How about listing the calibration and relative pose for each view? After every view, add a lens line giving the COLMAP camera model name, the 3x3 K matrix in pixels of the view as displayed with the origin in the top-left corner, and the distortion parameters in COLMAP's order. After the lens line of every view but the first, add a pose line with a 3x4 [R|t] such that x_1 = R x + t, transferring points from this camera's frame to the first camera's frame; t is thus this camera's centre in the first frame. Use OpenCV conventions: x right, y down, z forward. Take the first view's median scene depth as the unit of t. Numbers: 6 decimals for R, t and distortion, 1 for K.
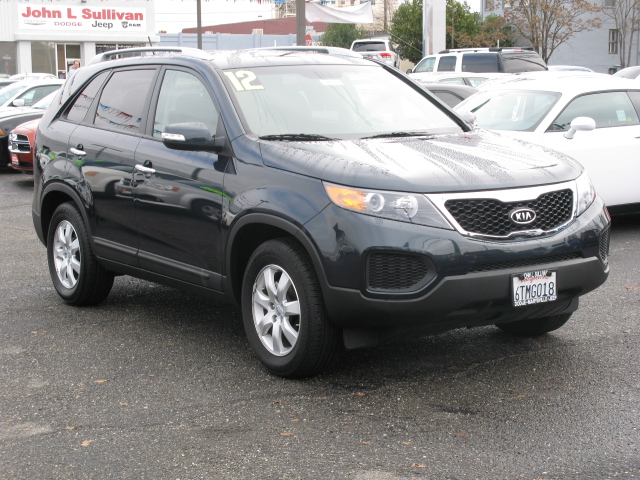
lens RADIAL K [[1263.0, 0, 320.0], [0, 1263.0, 240.0], [0, 0, 1]] dist [0.018920, 0.016470]
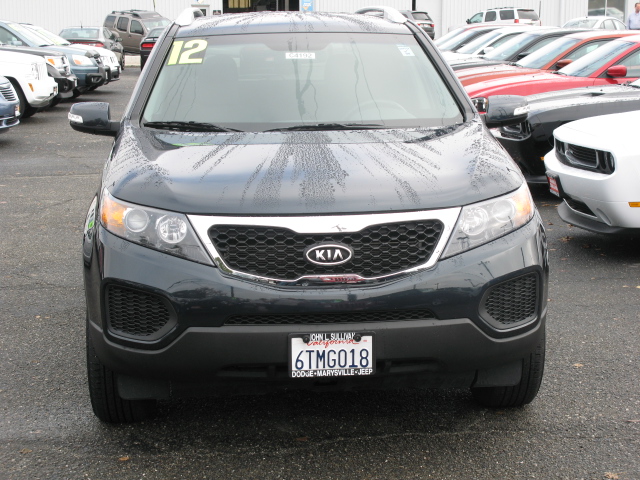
lens RADIAL K [[1263.0, 0, 320.0], [0, 1263.0, 240.0], [0, 0, 1]] dist [0.018920, 0.016470]
pose [[0.870915, 0.091449, -0.482850, 0.506539], [-0.068509, 0.995532, 0.064980, -0.074080], [0.486635, -0.023512, 0.873289, 0.365518]]
